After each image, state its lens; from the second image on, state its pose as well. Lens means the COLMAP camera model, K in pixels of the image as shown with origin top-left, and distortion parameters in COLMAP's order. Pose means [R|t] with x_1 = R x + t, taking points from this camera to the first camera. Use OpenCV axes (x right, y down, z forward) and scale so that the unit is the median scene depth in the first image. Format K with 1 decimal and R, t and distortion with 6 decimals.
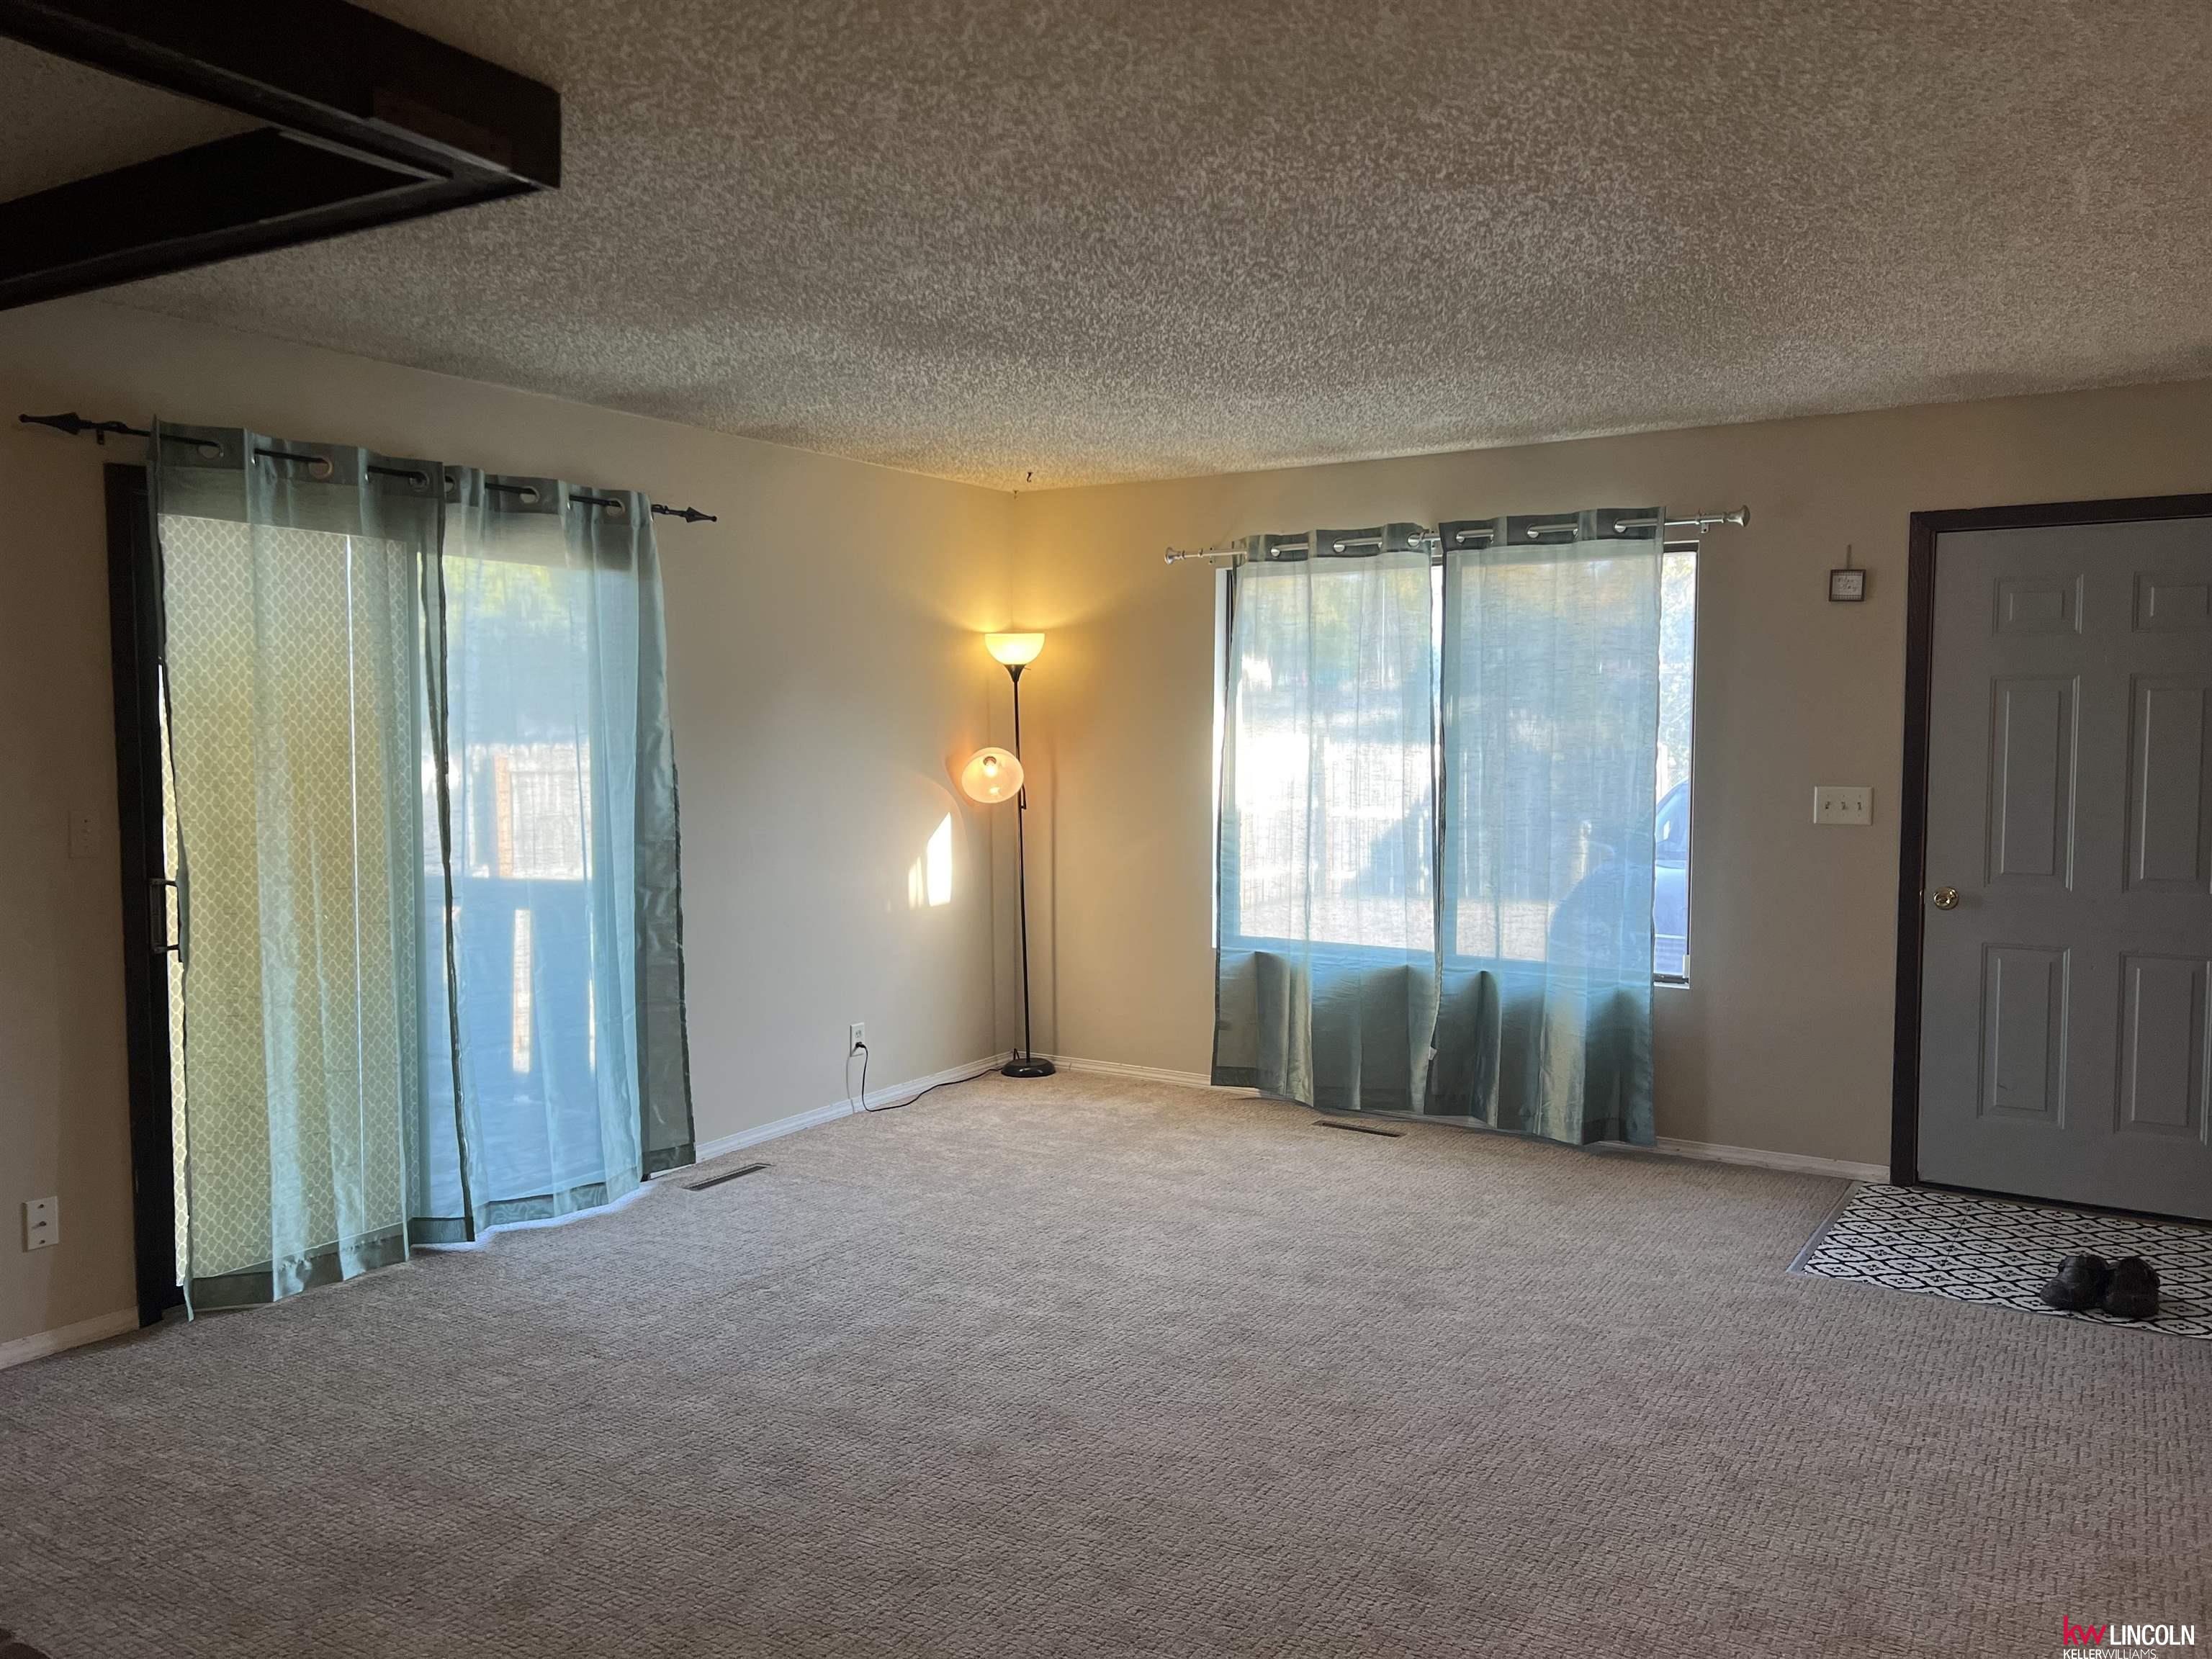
lens RADIAL K [[1649.0, 0, 1112.2], [0, 1649.0, 837.0], [0, 0, 1]] dist [0.113987, -0.164923]
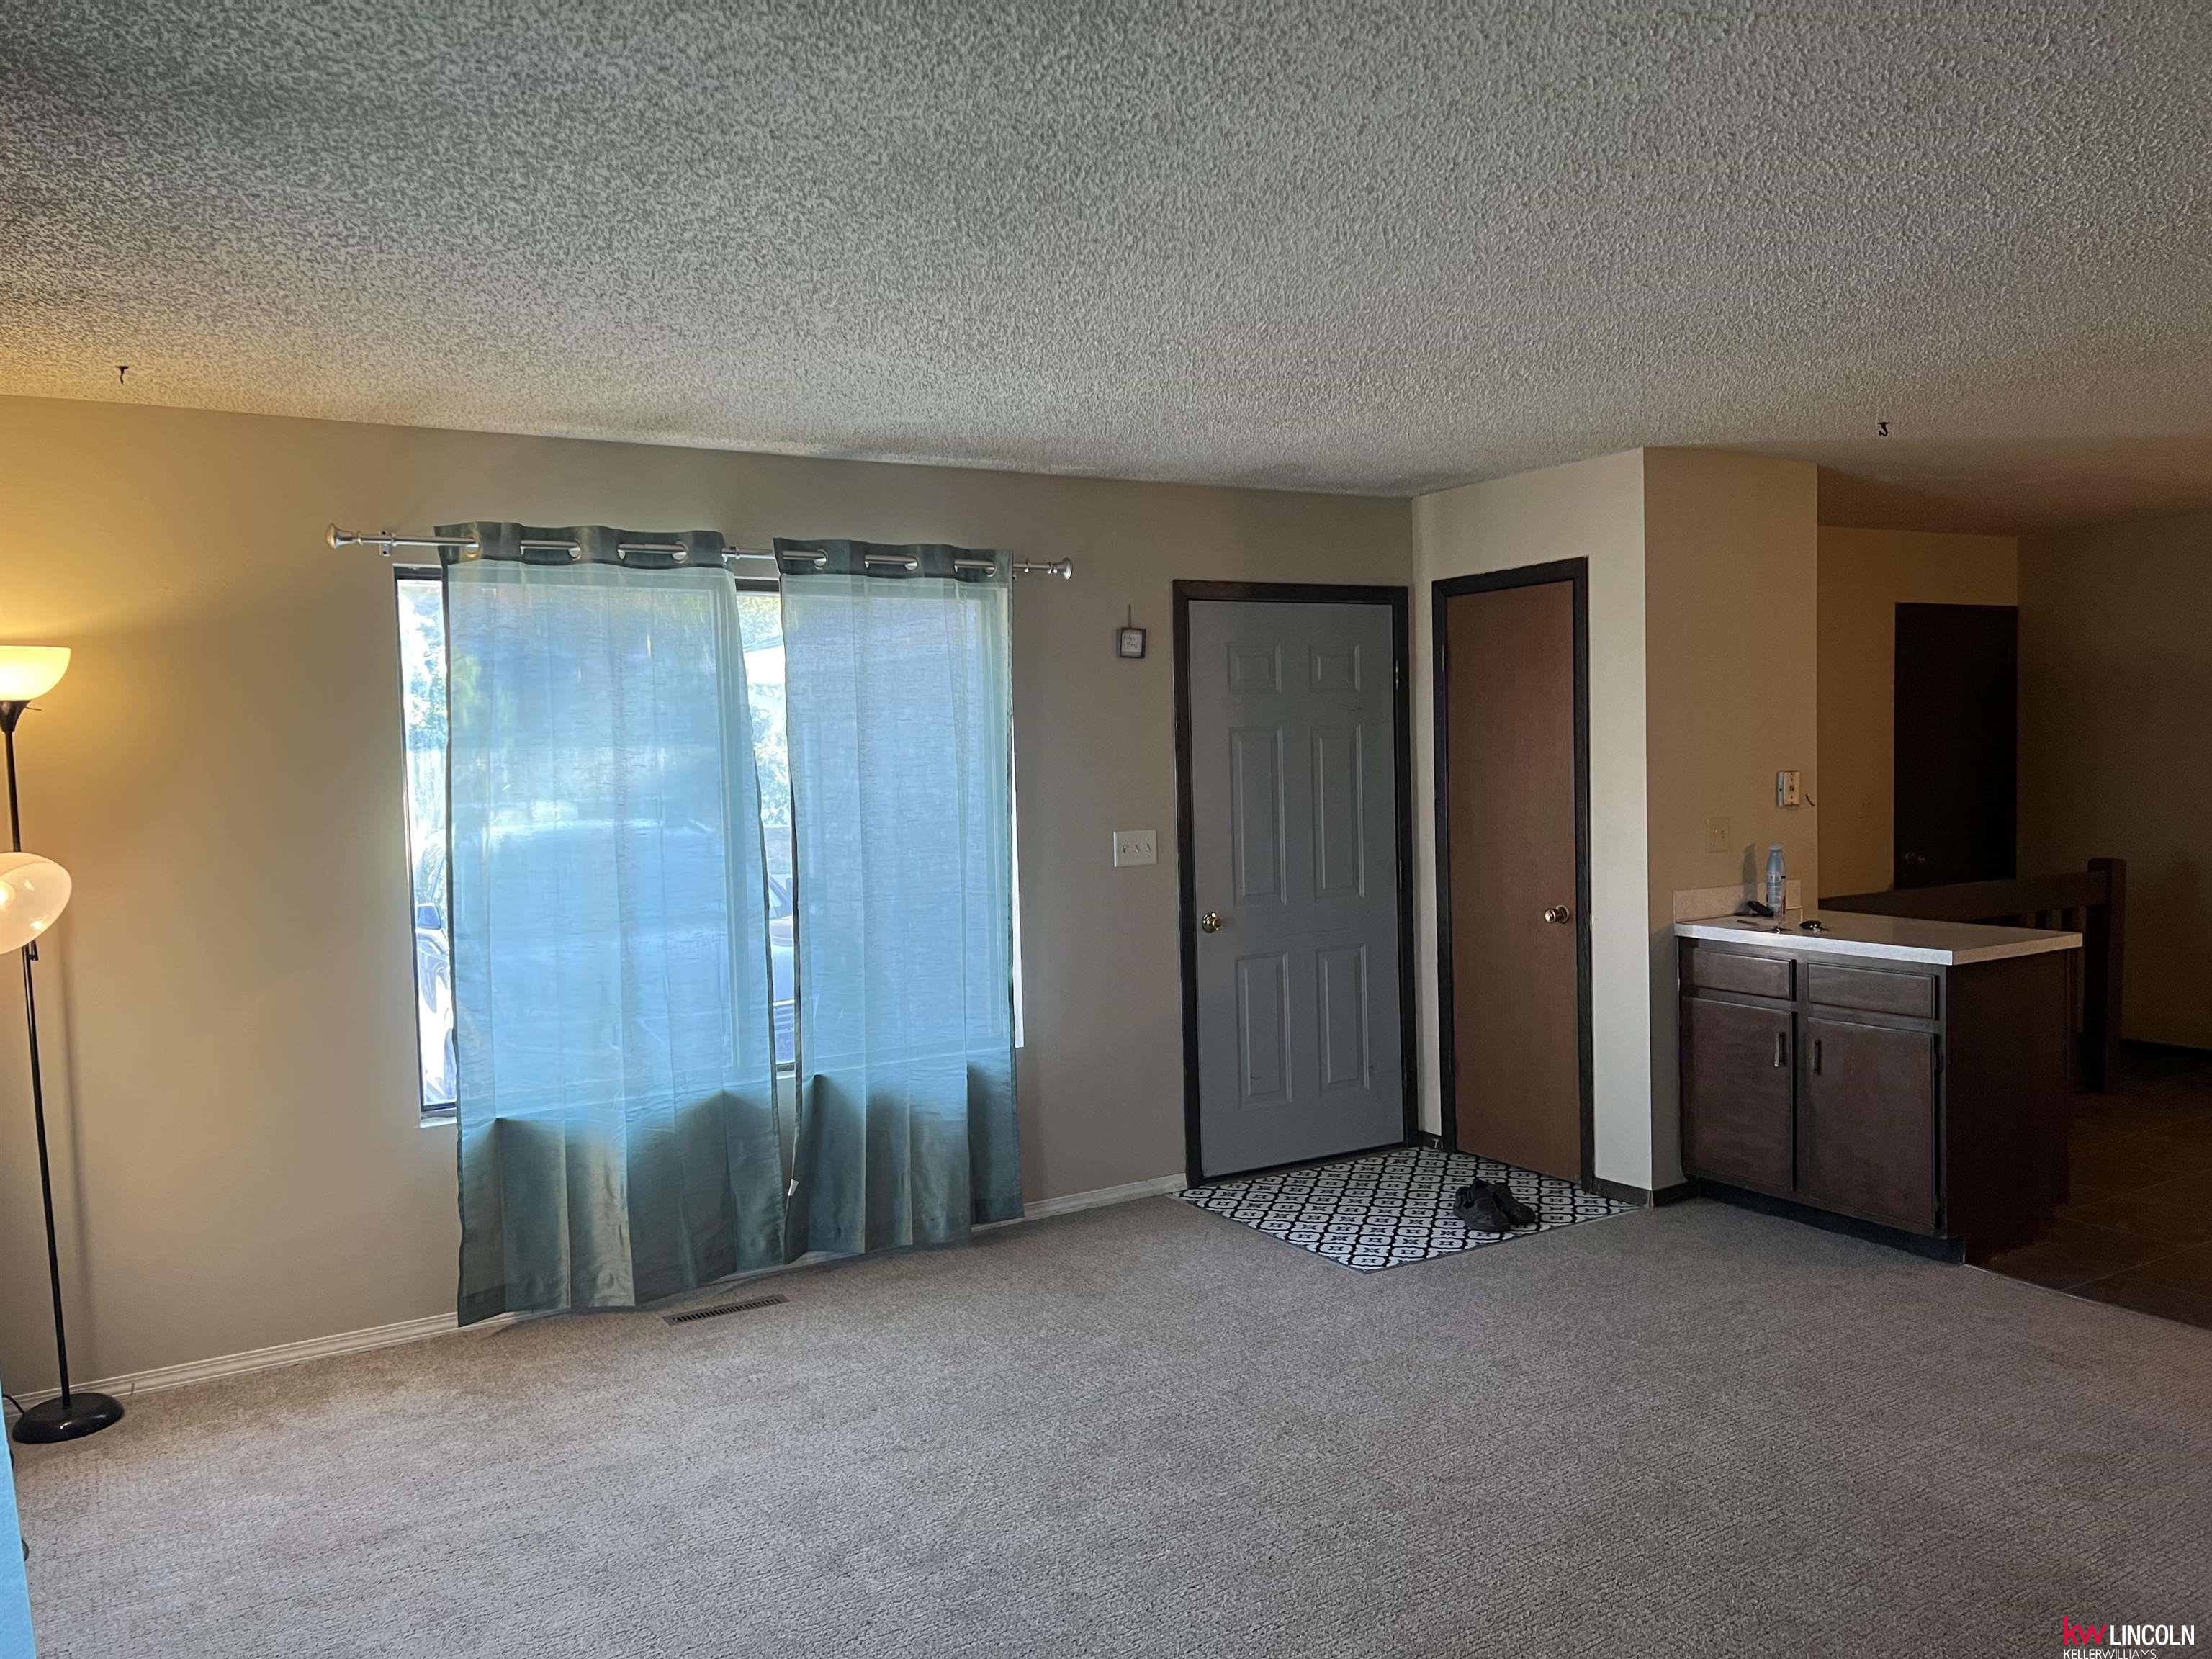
lens RADIAL K [[1674.2, 0, 1141.5], [0, 1674.2, 835.0], [0, 0, 1]] dist [0.124468, -0.172412]
pose [[0.441657, -0.060278, 0.895157, -0.515352], [0.085271, 0.996044, 0.025001, -0.052954], [-0.893123, 0.065289, 0.445050, 0.516307]]
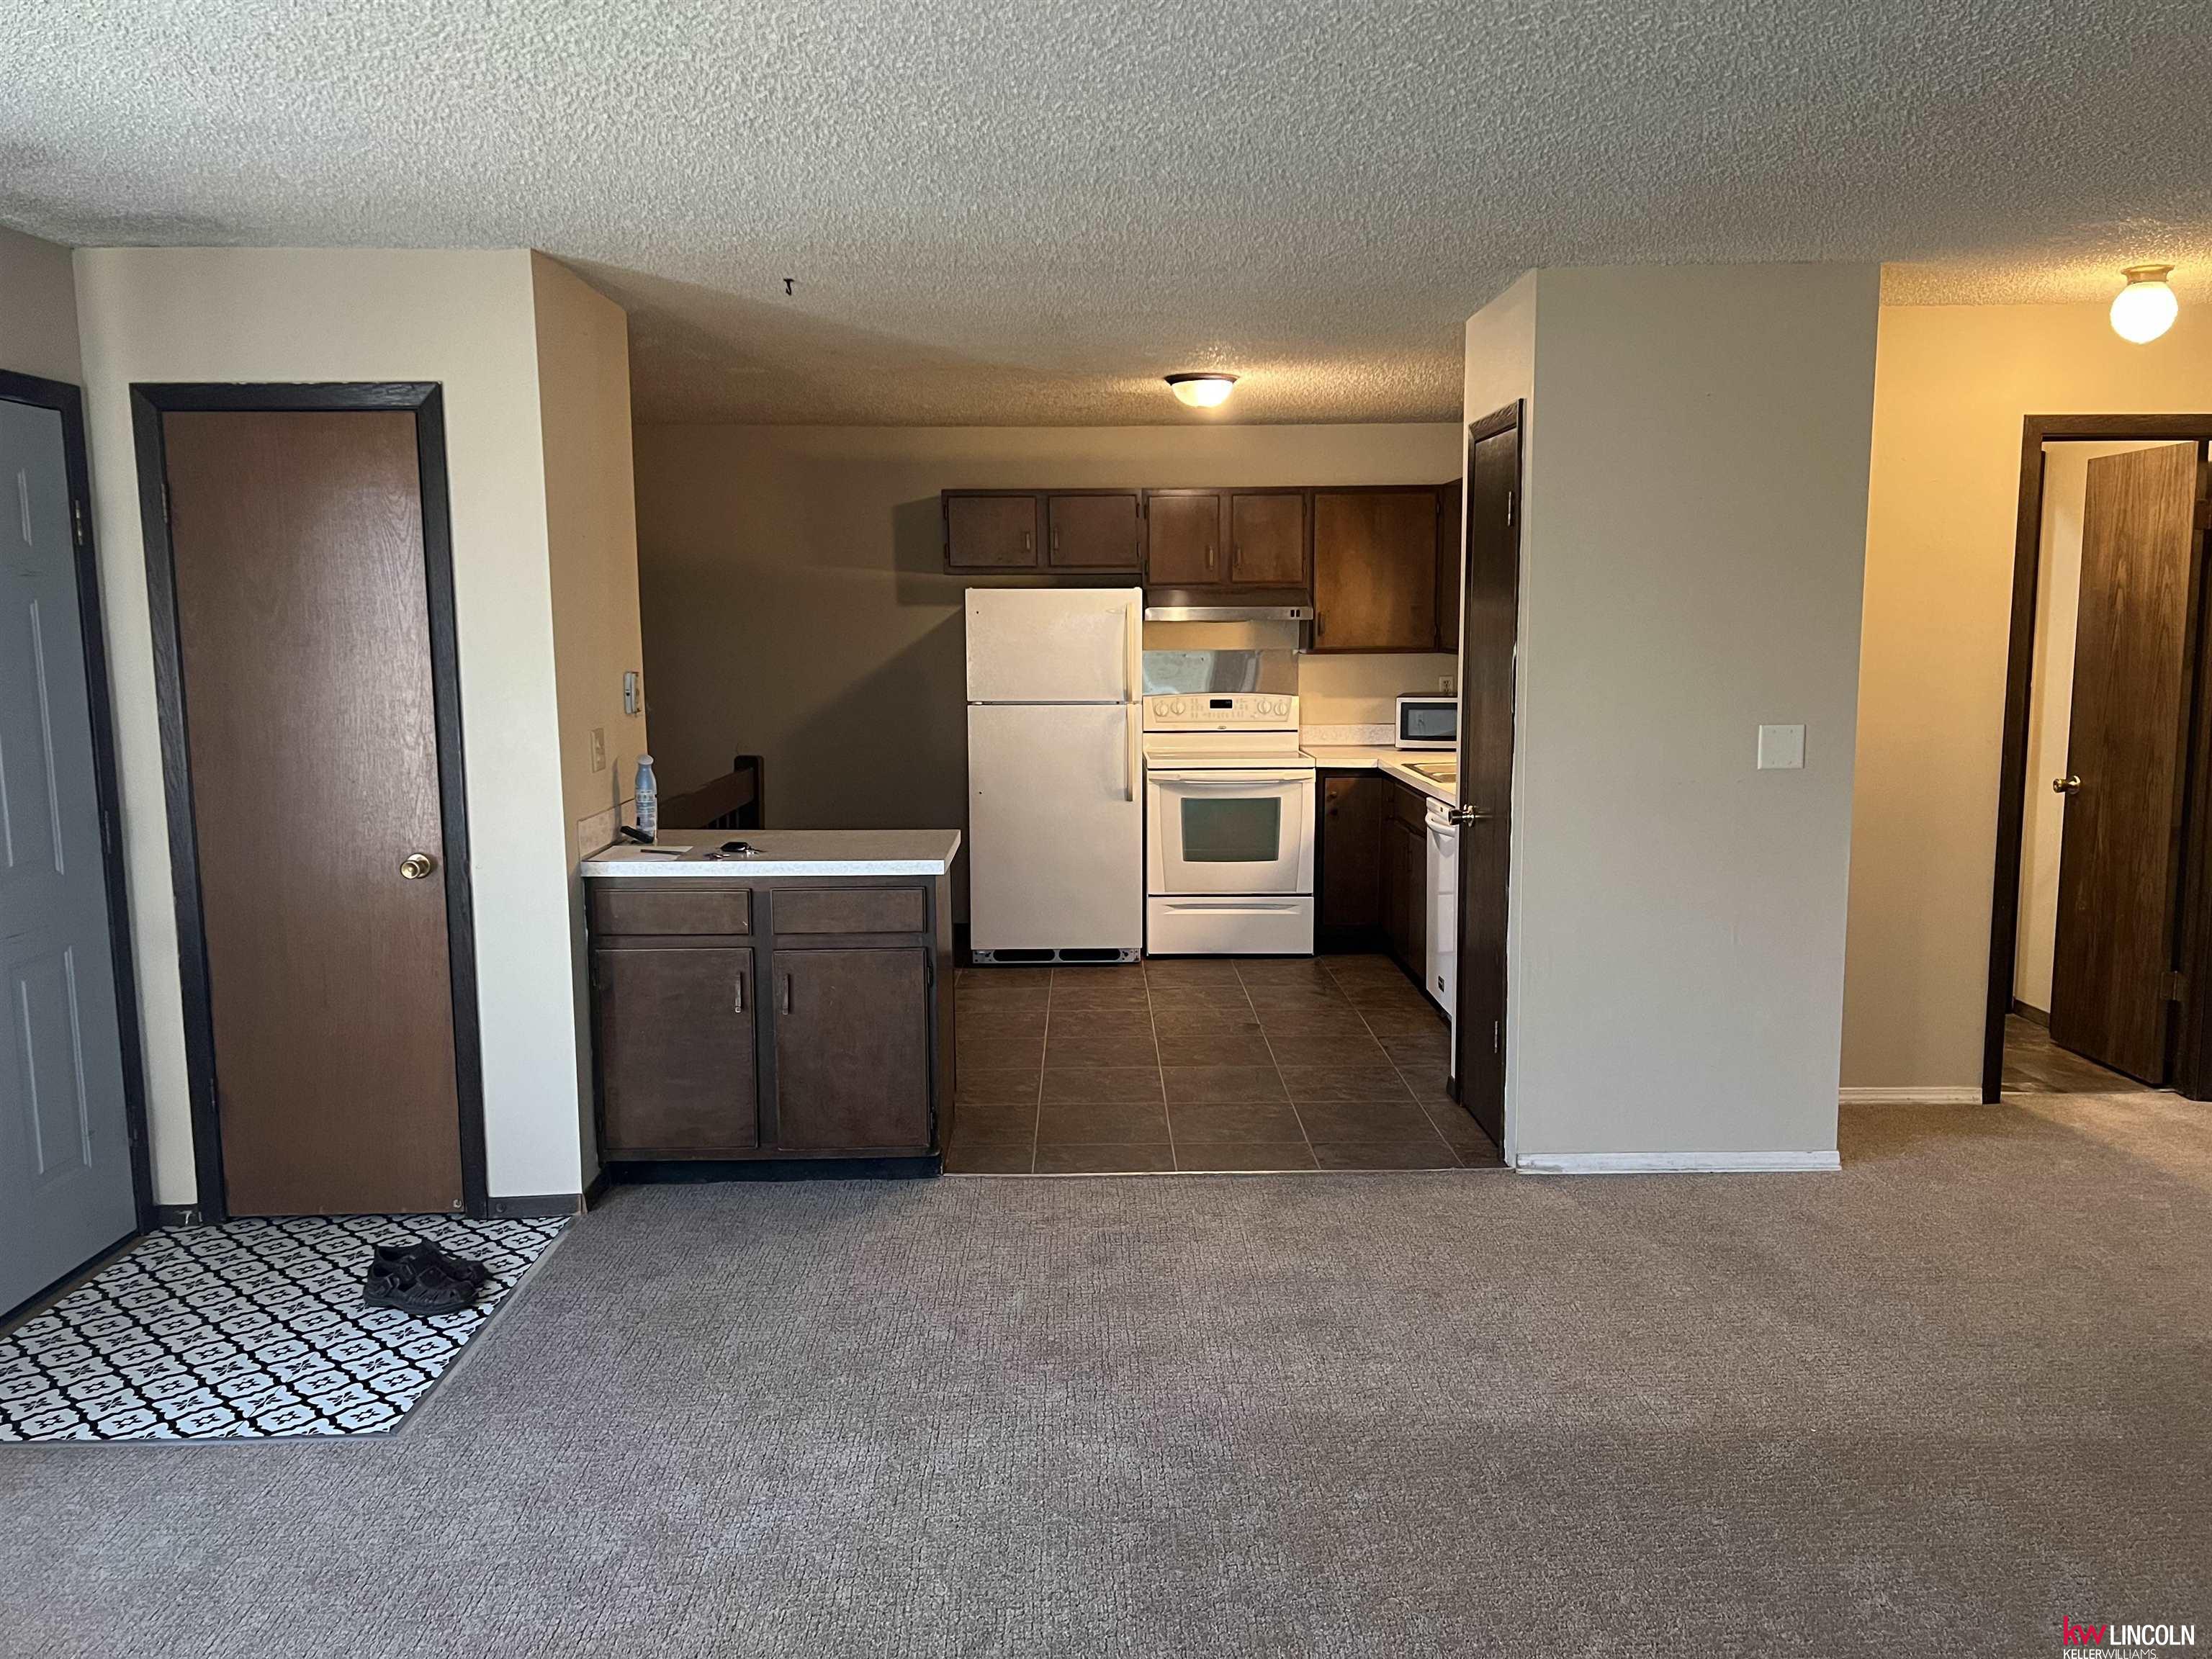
lens RADIAL K [[1652.8, 0, 1136.8], [0, 1652.8, 836.3], [0, 0, 1]] dist [0.003179, 0.000384]
pose [[-0.554147, -0.107319, 0.825472, -0.274266], [0.060456, 0.983847, 0.168494, -0.078484], [-0.830220, 0.143276, -0.538708, 0.895183]]
